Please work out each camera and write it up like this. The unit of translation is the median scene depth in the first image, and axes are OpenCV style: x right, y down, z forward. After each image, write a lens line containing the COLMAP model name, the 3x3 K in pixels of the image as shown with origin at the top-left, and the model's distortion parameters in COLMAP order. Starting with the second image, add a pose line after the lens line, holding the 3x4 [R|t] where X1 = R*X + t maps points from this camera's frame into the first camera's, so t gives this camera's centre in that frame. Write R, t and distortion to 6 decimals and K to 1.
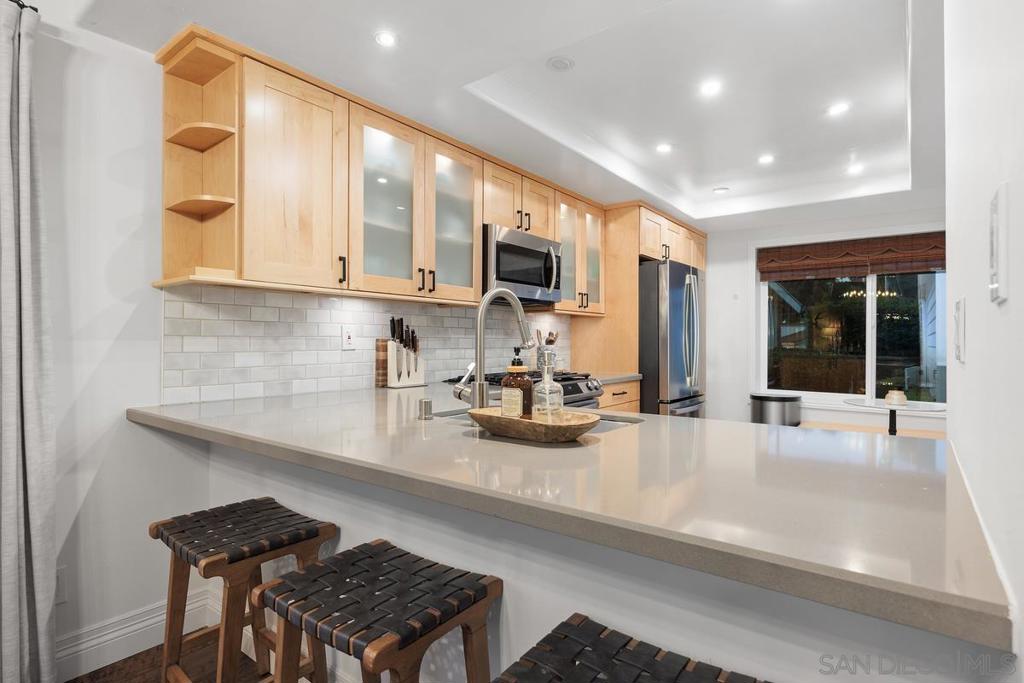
lens RADIAL K [[534.0, 0, 510.2], [0, 534.0, 339.7], [0, 0, 1]] dist [0.000974, -0.000748]
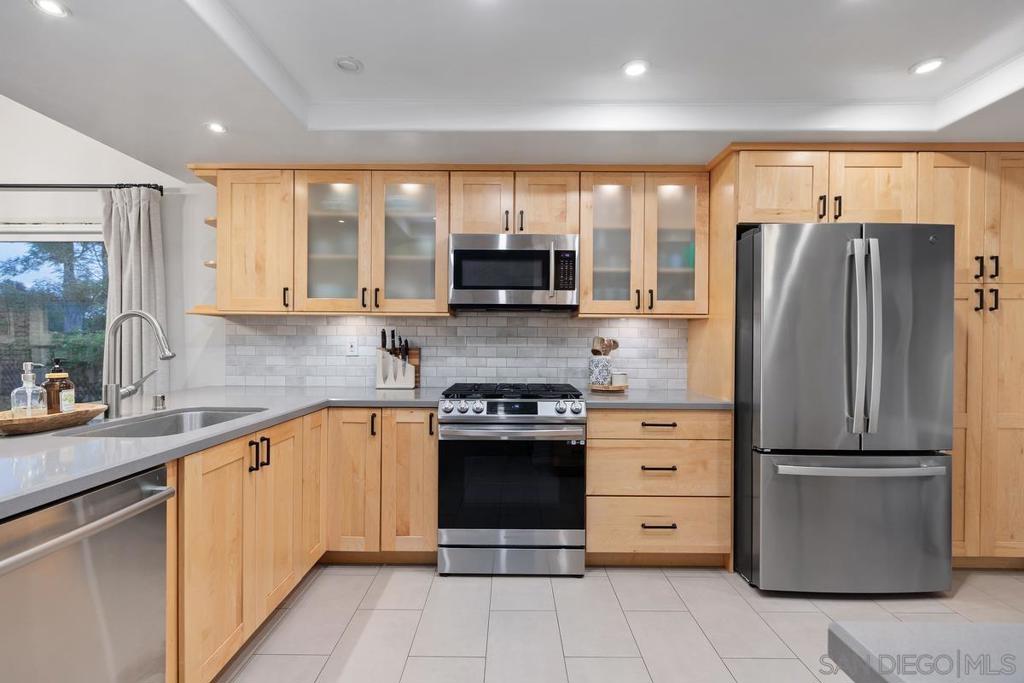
lens RADIAL K [[458.6, 0, 510.5], [0, 458.6, 345.6], [0, 0, 1]] dist [0.013103, 0.000076]
pose [[0.592356, 0.007151, -0.805645, 0.768932], [-0.003411, 0.999974, 0.006368, -0.013243], [0.805669, -0.001025, 0.592365, 0.606193]]
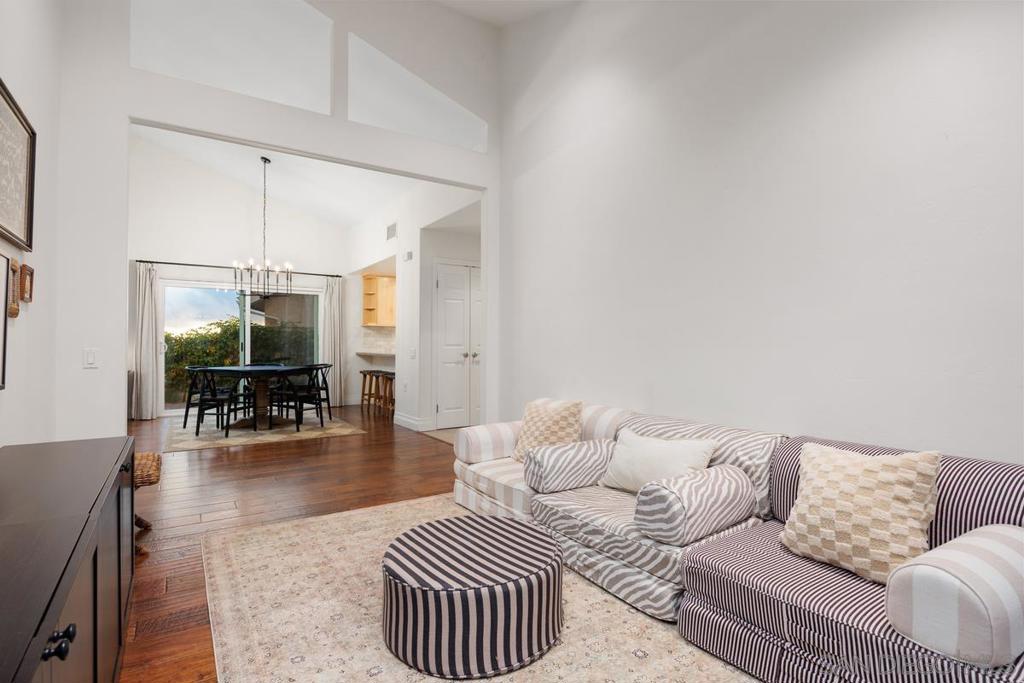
lens RADIAL K [[522.1, 0, 514.0], [0, 522.1, 343.2], [0, 0, 1]] dist [0.000118, -0.000363]
pose [[0.947981, -0.000036, -0.318326, 1.407624], [-0.000876, 0.999996, -0.002721, 0.040024], [0.318325, 0.002858, 0.947977, -1.986647]]
